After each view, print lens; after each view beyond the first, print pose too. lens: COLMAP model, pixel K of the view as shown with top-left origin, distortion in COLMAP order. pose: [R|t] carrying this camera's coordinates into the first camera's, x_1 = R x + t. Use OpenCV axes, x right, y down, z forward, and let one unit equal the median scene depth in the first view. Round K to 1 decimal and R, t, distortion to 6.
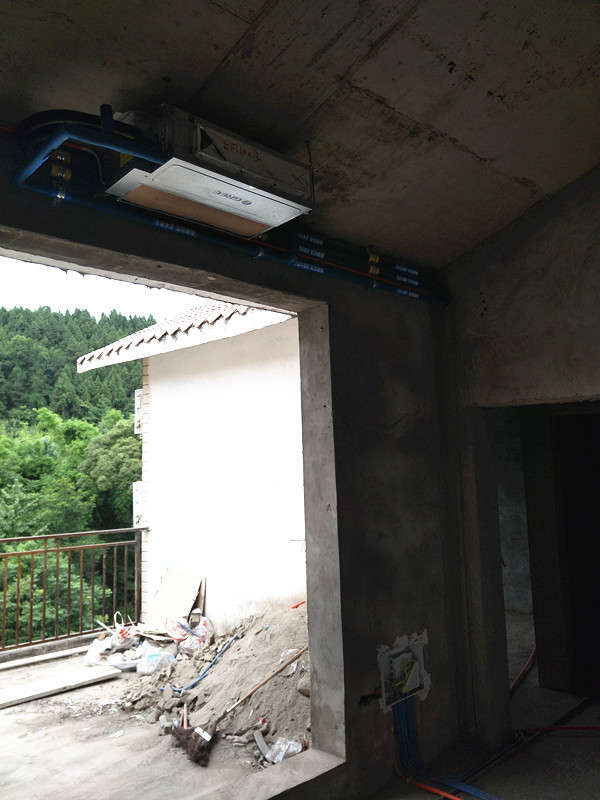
lens RADIAL K [[637.0, 0, 300.0], [0, 637.0, 400.0], [0, 0, 1]] dist [-0.065618, 0.118404]
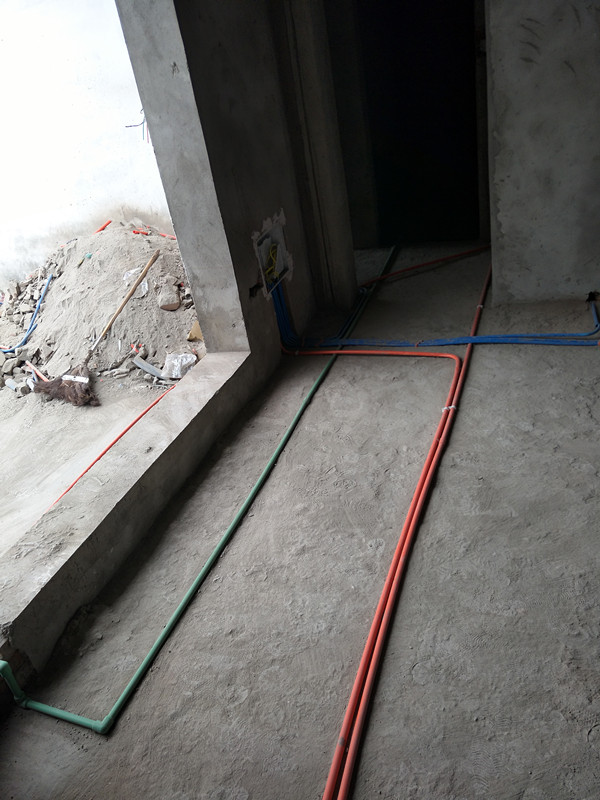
lens RADIAL K [[637.0, 0, 300.0], [0, 637.0, 400.0], [0, 0, 1]] dist [-0.065618, 0.118404]
pose [[0.881748, -0.320222, 0.346379, -0.191524], [0.078300, 0.823456, 0.561951, 0.077952], [-0.465177, -0.468378, 0.751154, 0.171249]]
